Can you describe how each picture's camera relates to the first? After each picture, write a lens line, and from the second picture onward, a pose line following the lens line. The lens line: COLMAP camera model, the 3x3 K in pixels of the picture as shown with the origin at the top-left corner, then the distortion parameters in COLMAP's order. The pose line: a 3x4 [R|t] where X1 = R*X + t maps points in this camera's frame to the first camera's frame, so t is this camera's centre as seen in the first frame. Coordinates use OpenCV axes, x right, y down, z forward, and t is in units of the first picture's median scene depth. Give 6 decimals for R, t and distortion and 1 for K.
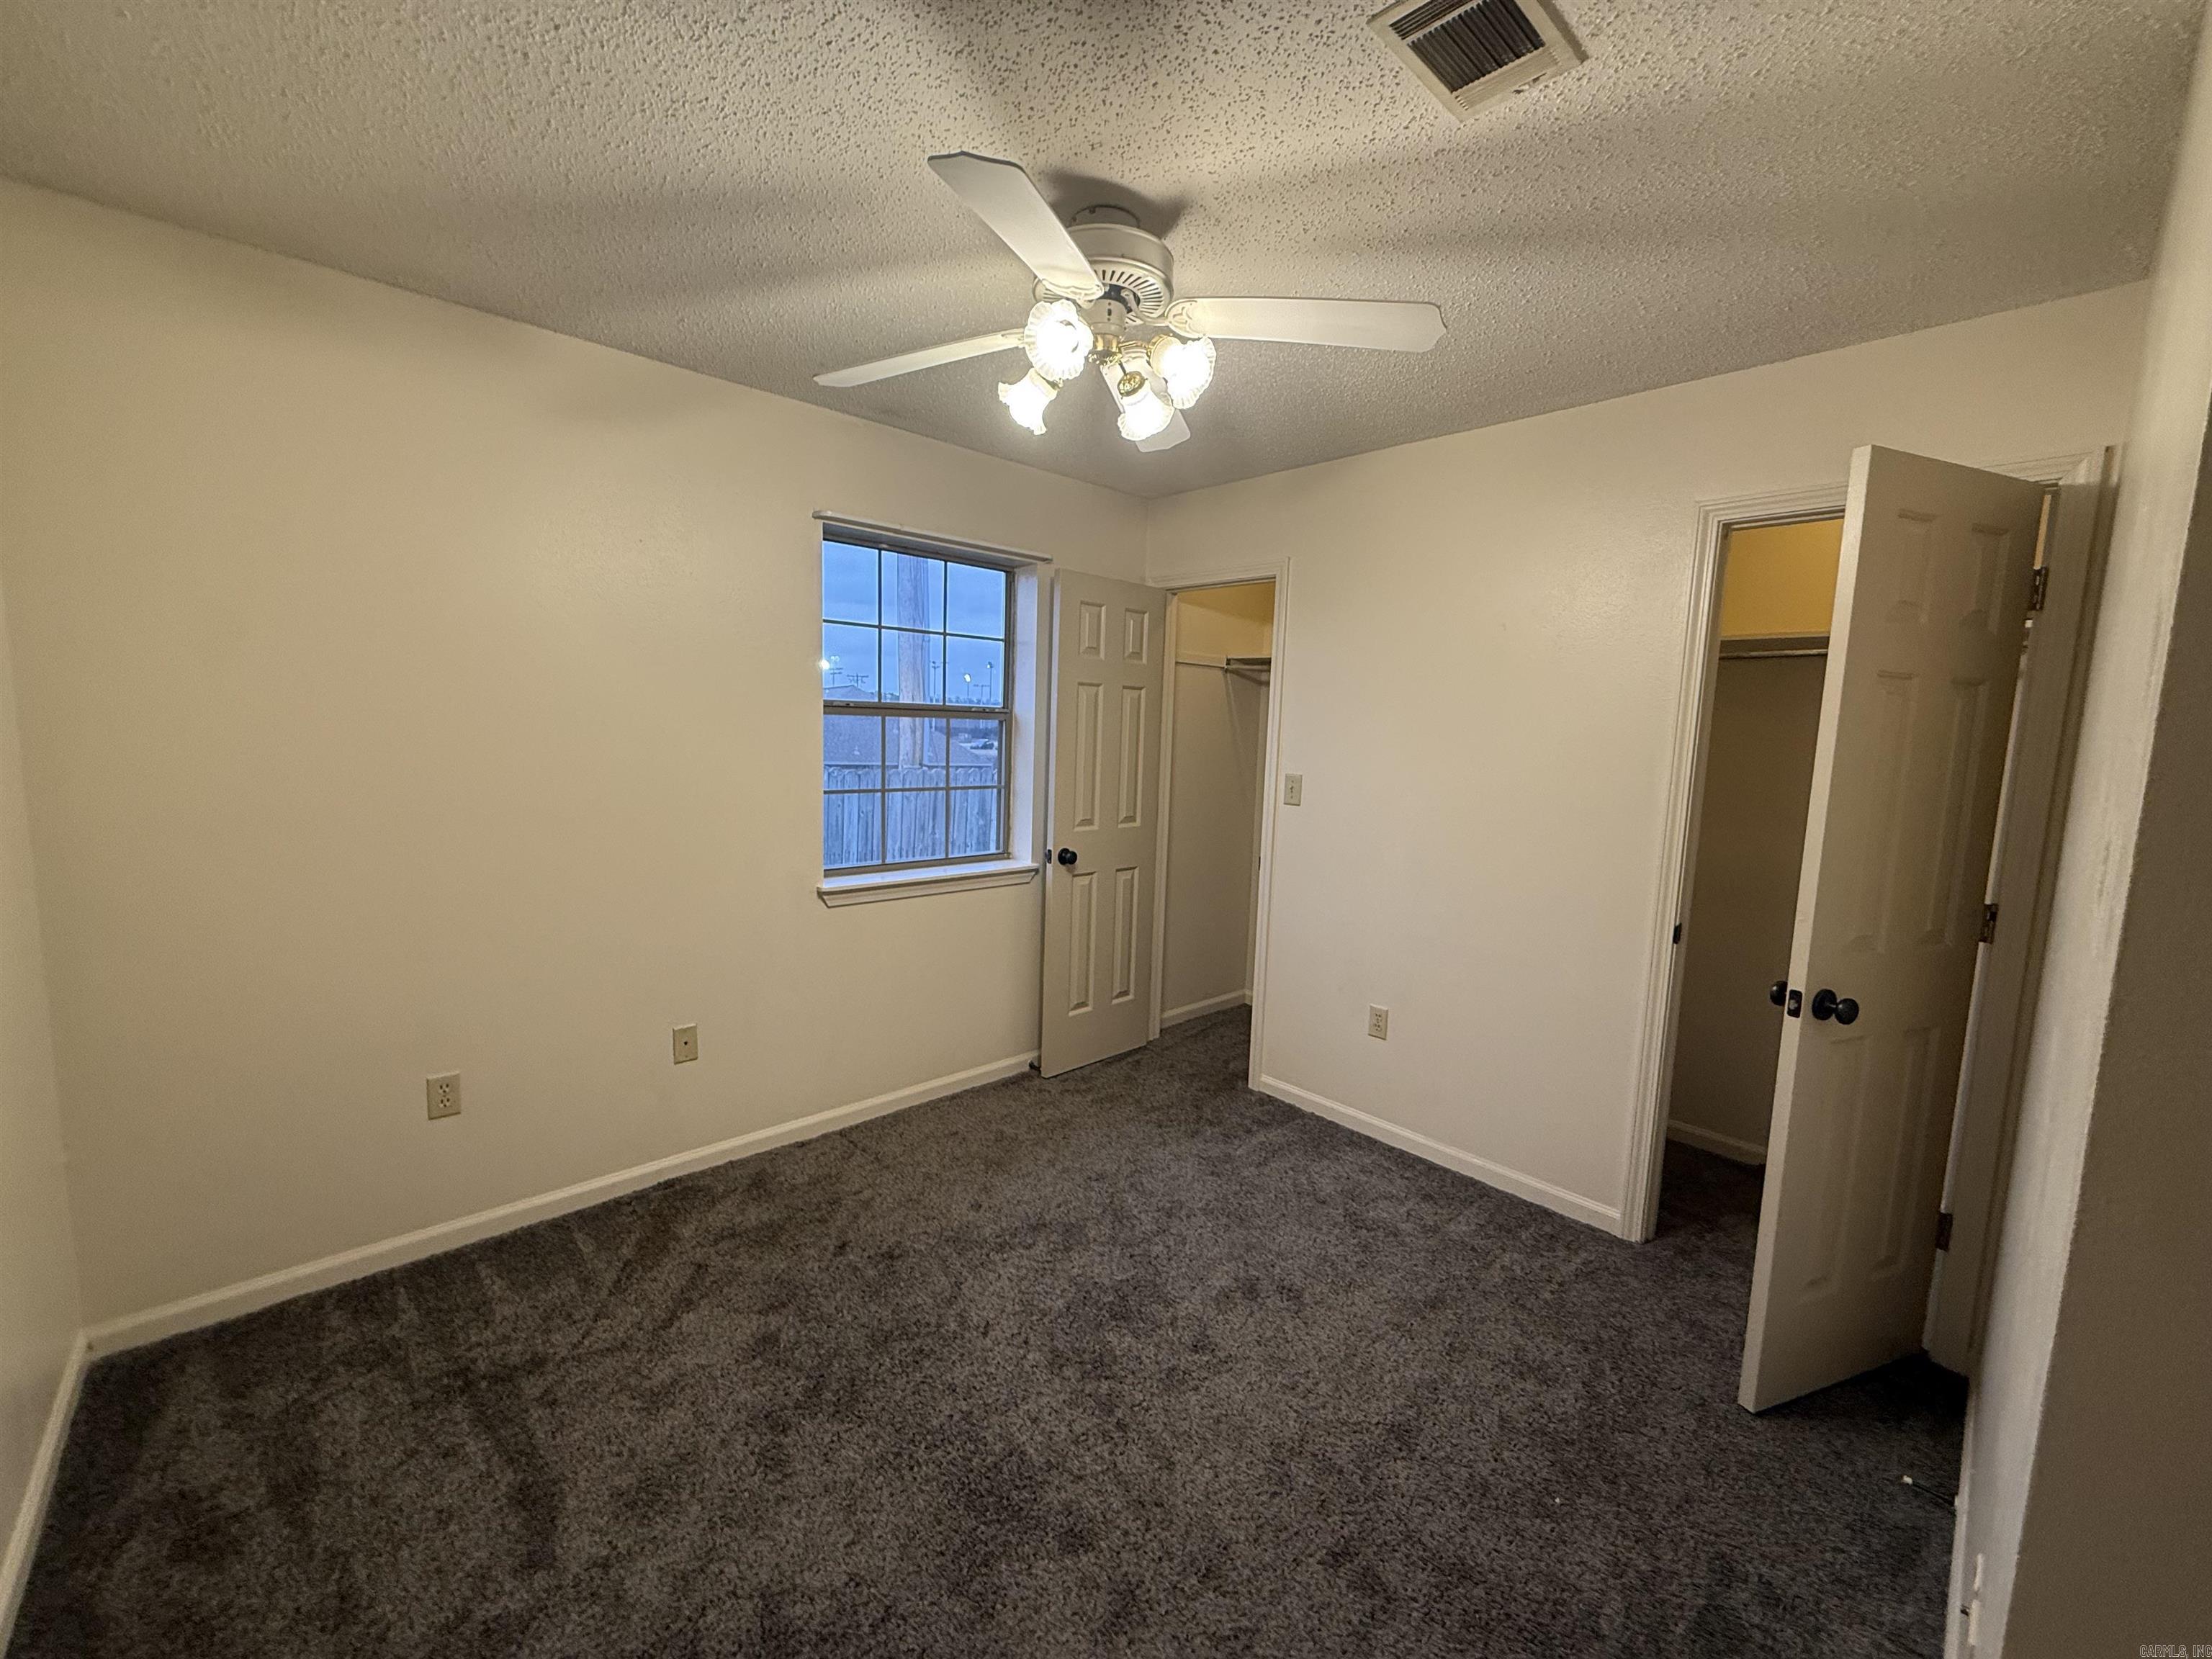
lens RADIAL K [[877.7, 0, 1098.3], [0, 877.7, 829.5], [0, 0, 1]] dist [-0.000152, -0.000936]
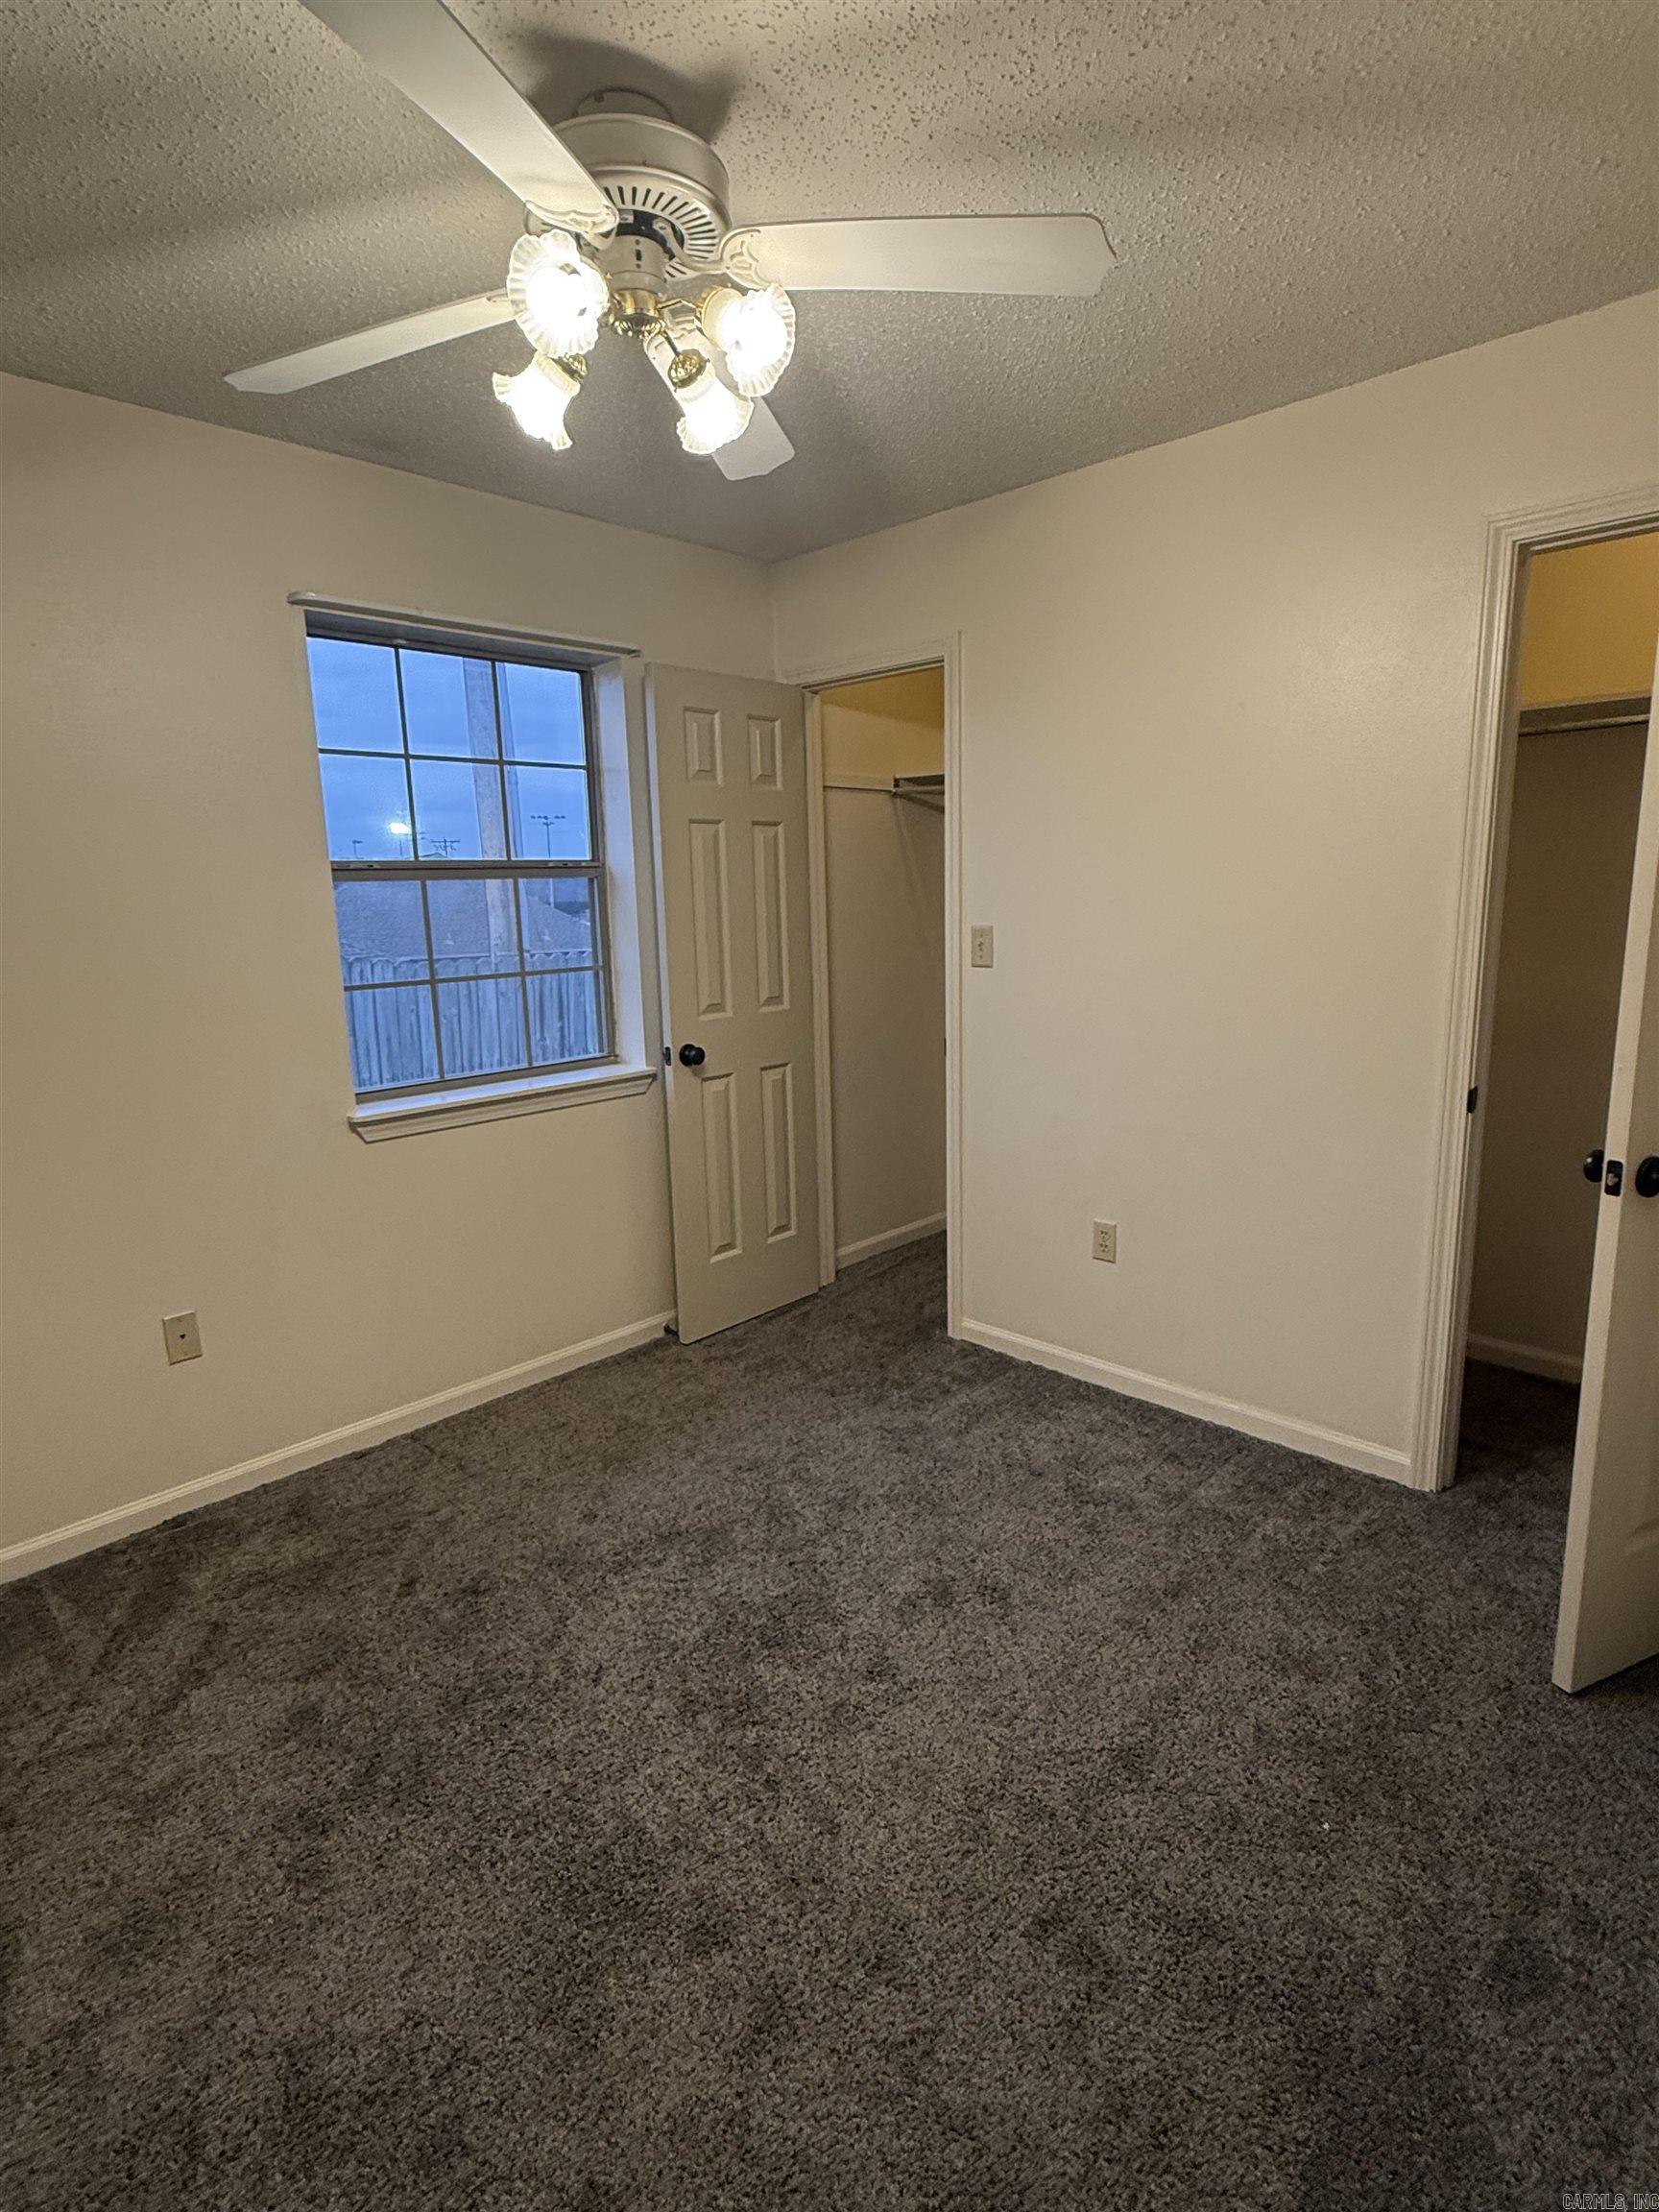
lens RADIAL K [[1116.0, 0, 829.5], [0, 1116.0, 1106.0], [0, 0, 1]] dist [-0.001523, -0.000879]
pose [[0.996867, -0.067916, 0.040535, 0.074328], [0.064691, 0.994993, 0.076184, 0.016977], [-0.045506, -0.073323, 0.996270, 0.065148]]
